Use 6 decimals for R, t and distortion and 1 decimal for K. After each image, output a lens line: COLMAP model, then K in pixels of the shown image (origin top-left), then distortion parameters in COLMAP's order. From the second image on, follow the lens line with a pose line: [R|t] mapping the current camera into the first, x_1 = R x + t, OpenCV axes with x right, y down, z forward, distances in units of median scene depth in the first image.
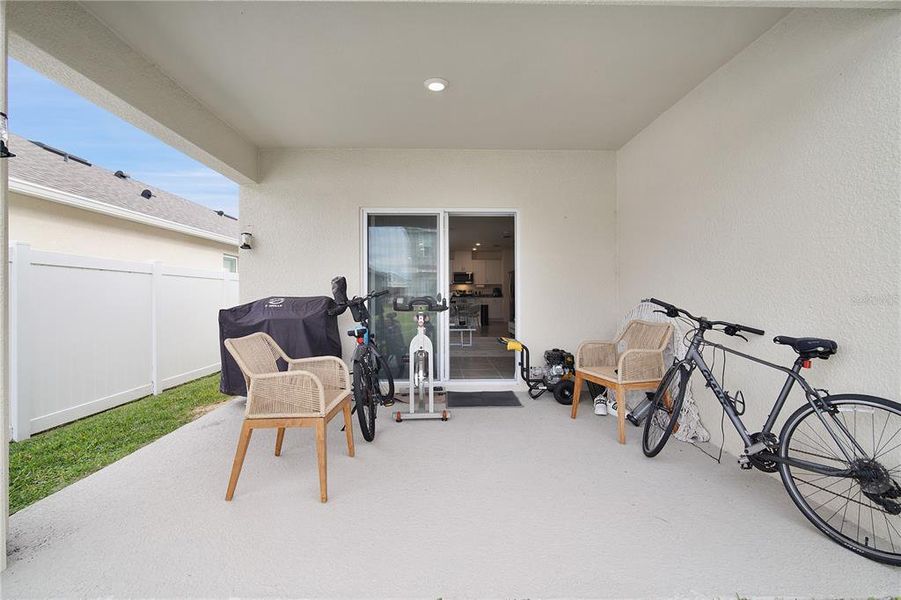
lens RADIAL K [[396.1, 0, 443.1], [0, 396.1, 299.6], [0, 0, 1]] dist [-0.002898, 0.000255]
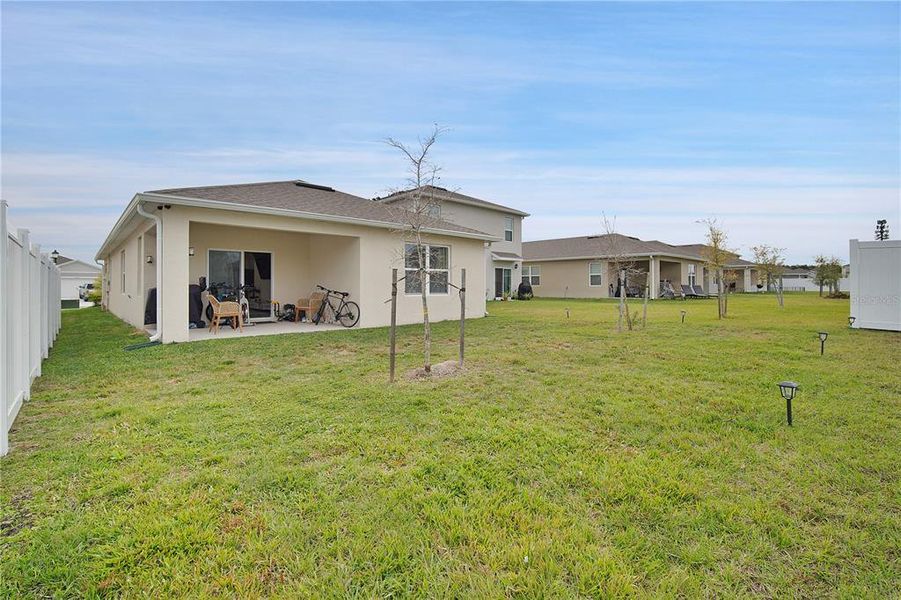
lens RADIAL K [[396.1, 0, 443.1], [0, 396.1, 299.6], [0, 0, 1]] dist [-0.002898, 0.000255]
pose [[0.741566, -0.009905, 0.670807, -1.267664], [-0.003286, 0.999825, 0.018396, 0.070322], [-0.670872, -0.015846, 0.741404, -2.939633]]
